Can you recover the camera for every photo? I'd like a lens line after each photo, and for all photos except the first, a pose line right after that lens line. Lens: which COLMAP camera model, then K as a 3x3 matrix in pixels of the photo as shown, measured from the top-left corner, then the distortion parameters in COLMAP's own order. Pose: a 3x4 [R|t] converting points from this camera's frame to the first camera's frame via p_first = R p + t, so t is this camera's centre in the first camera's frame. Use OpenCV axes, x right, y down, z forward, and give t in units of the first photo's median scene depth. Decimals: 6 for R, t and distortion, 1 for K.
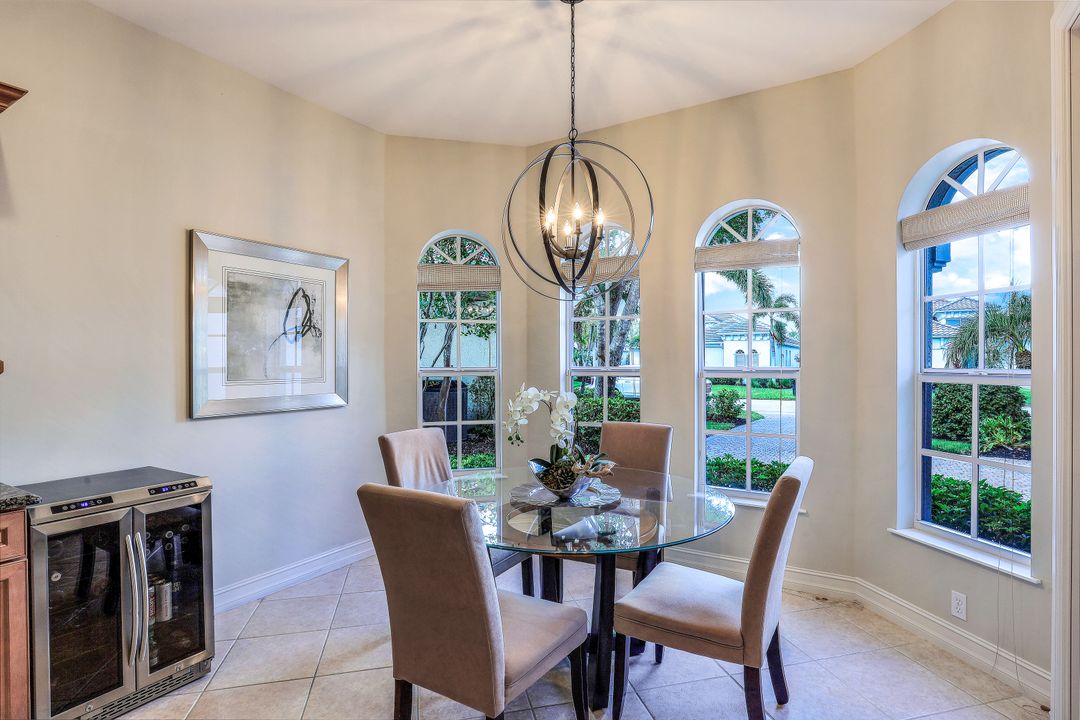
lens RADIAL K [[586.6, 0, 540.0], [0, 586.6, 360.0], [0, 0, 1]] dist [-0.024076, -0.000032]
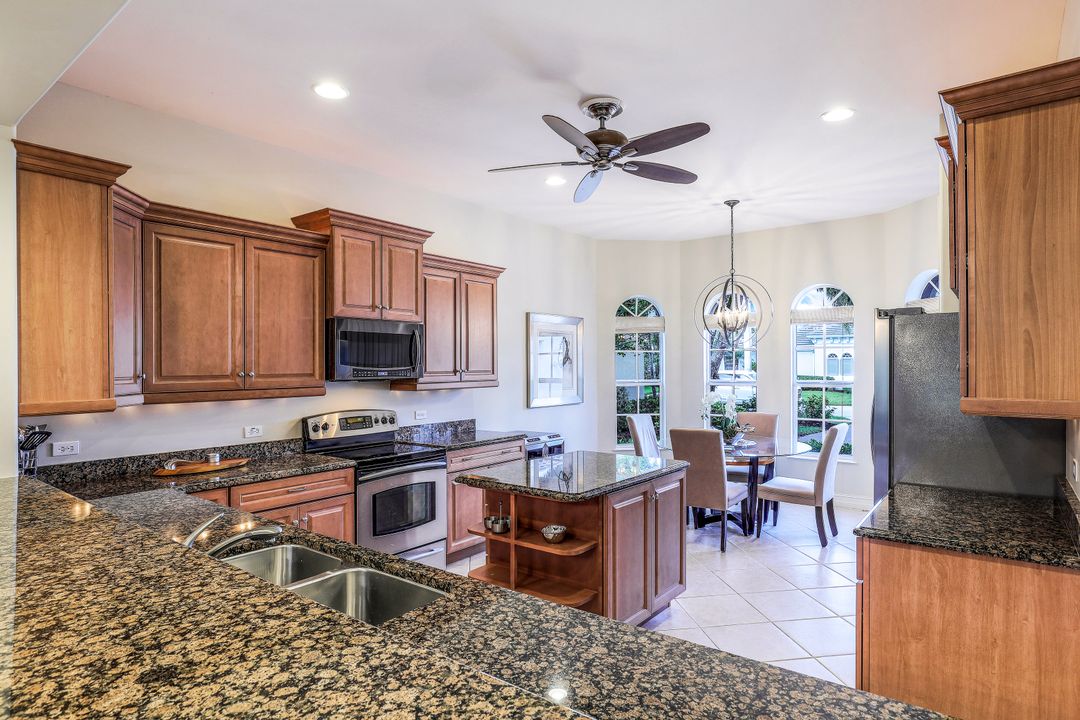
lens RADIAL K [[586.6, 0, 540.0], [0, 586.6, 360.0], [0, 0, 1]] dist [-0.024076, -0.000032]
pose [[0.990761, -0.004425, -0.135548, -0.230922], [0.003234, 0.999954, -0.009006, -0.036418], [0.135582, 0.008484, 0.990730, -0.796562]]
